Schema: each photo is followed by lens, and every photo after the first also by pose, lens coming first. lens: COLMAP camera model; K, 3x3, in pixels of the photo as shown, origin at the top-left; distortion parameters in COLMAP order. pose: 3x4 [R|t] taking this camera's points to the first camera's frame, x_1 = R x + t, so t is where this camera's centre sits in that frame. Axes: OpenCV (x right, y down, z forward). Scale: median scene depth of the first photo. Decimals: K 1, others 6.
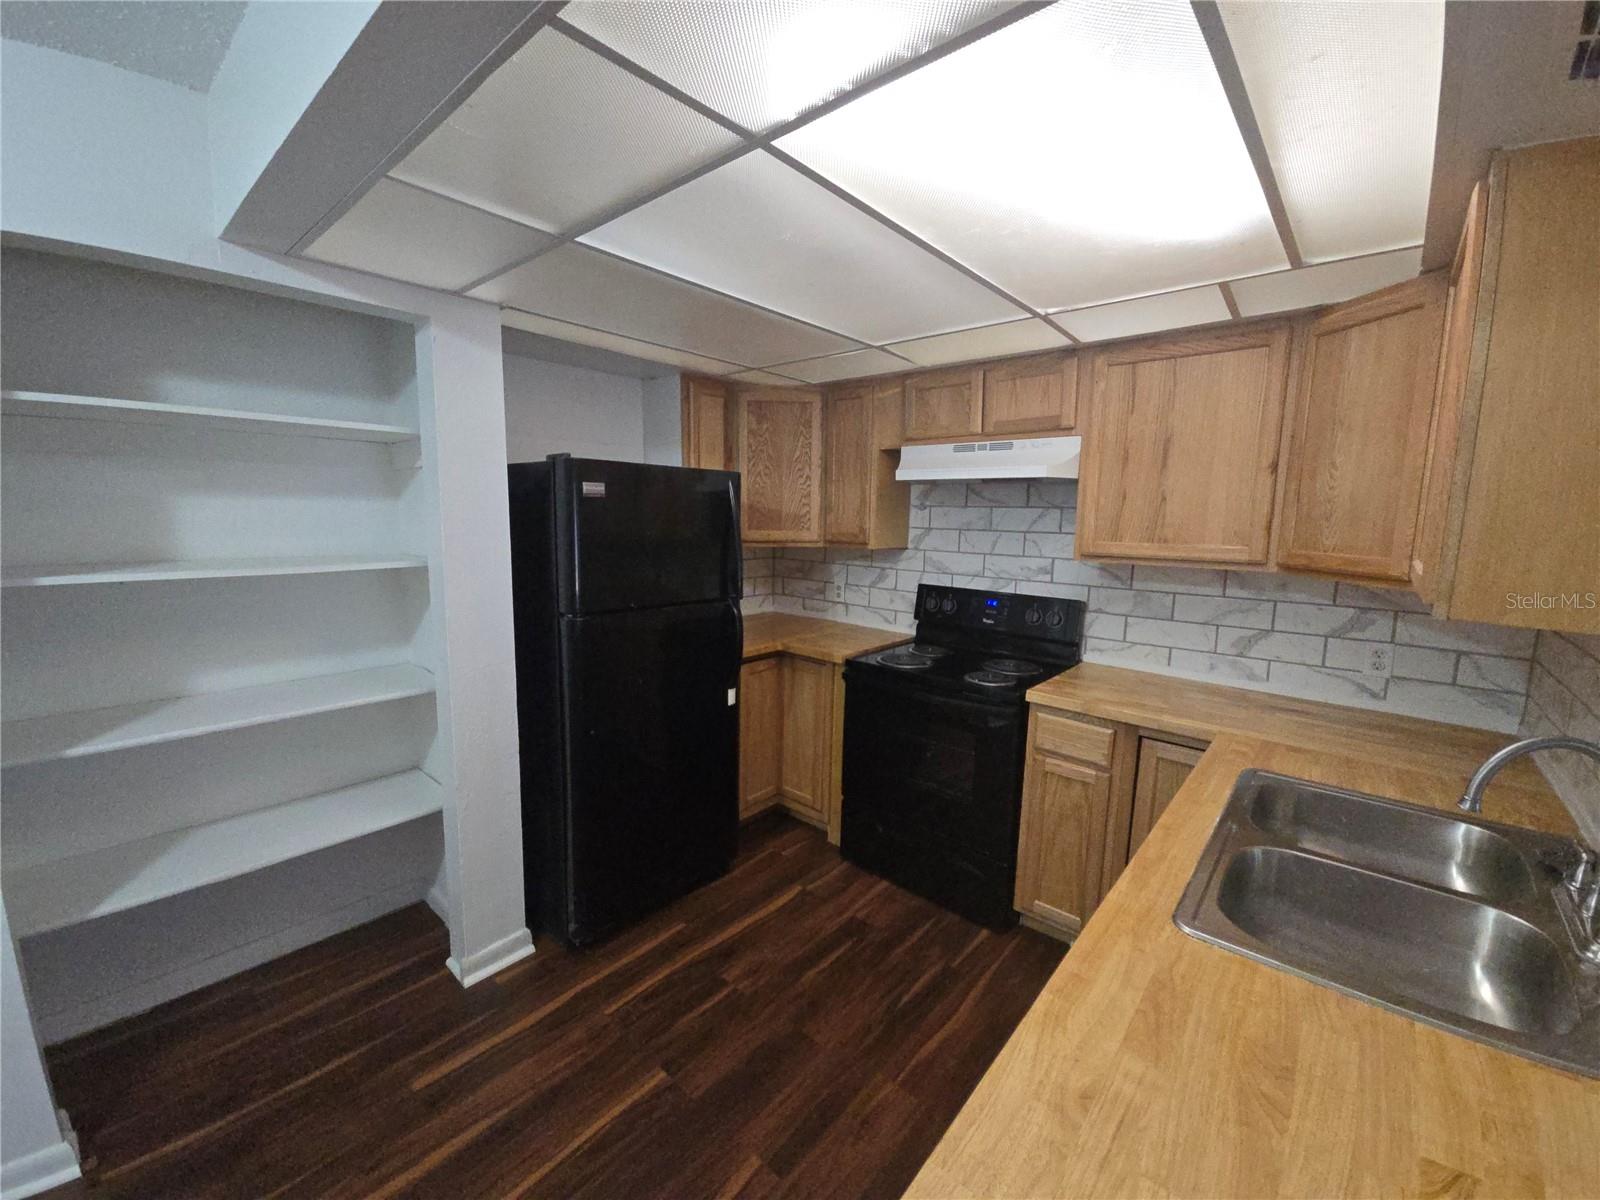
lens RADIAL K [[648.9, 0, 800.0], [0, 648.9, 600.0], [0, 0, 1]] dist [-0.000690, -0.000218]
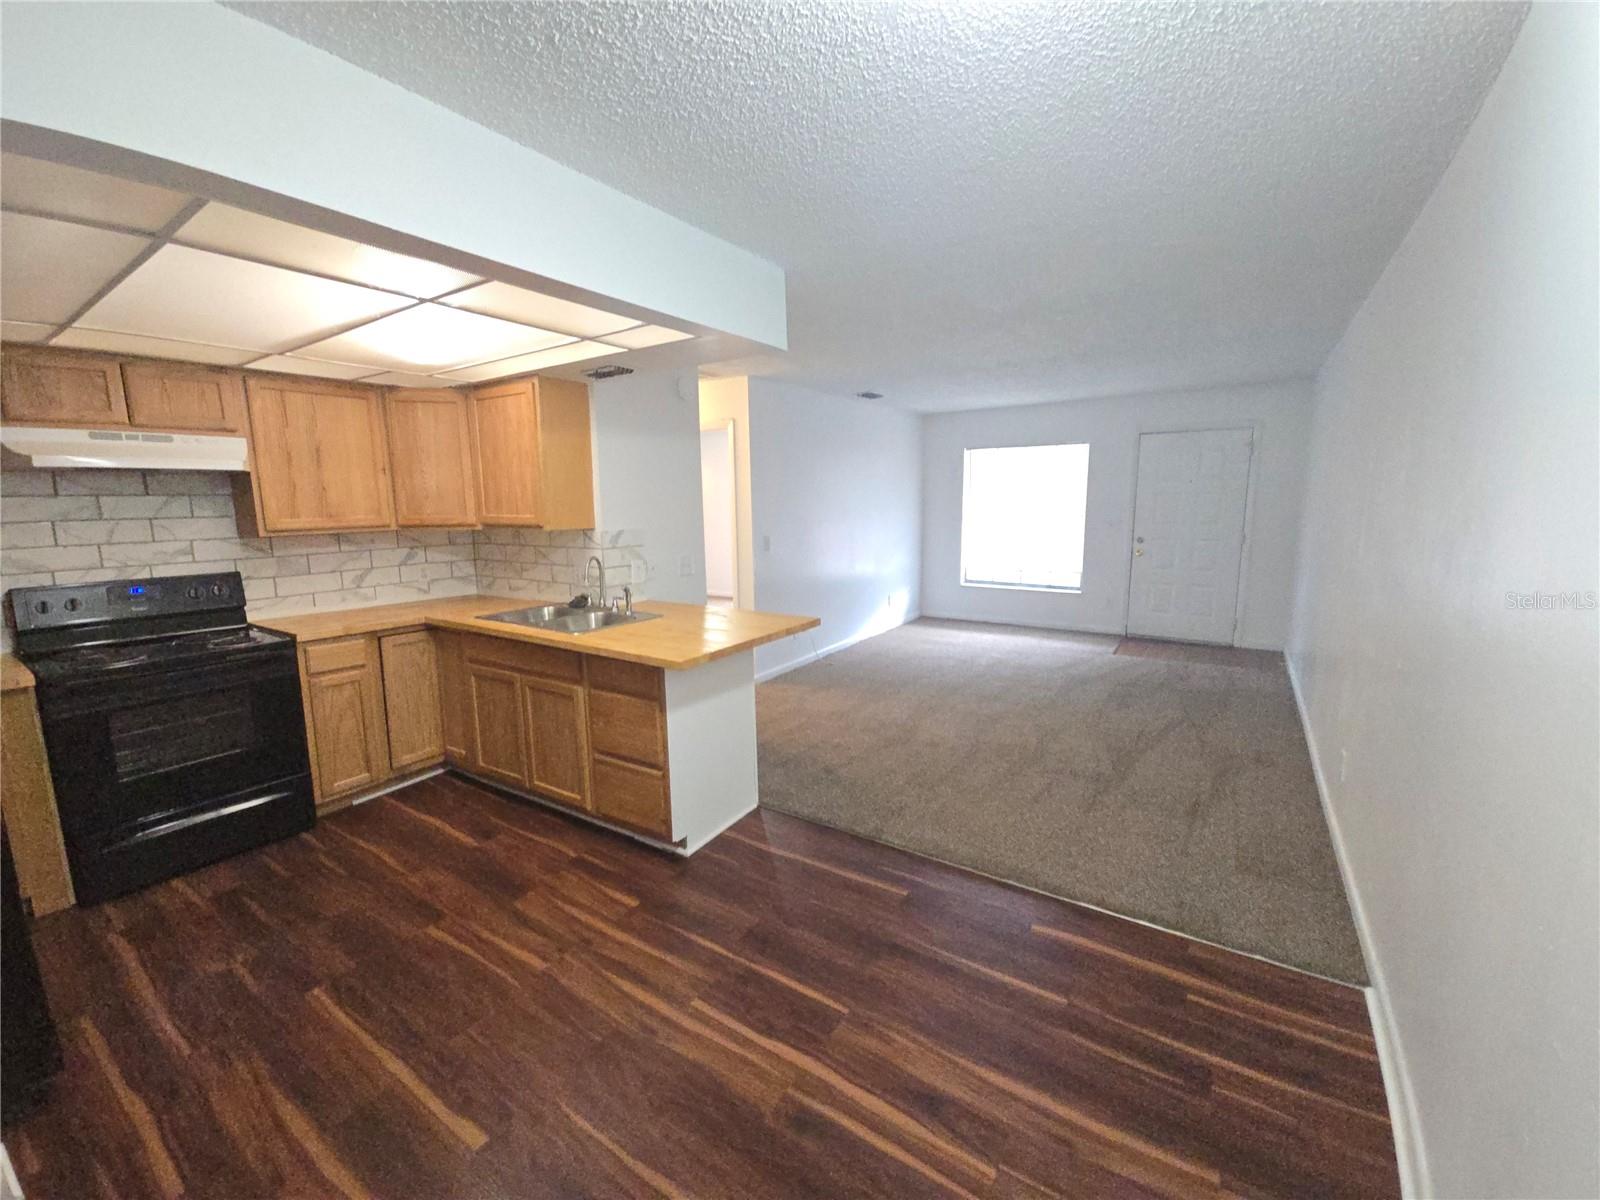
lens RADIAL K [[648.9, 0, 800.0], [0, 648.9, 600.0], [0, 0, 1]] dist [-0.000690, -0.000218]
pose [[-0.142801, -0.166563, 0.975636, -1.011485], [0.146630, 0.971300, 0.187285, -0.022407], [-0.978830, 0.169801, -0.114279, 0.130594]]
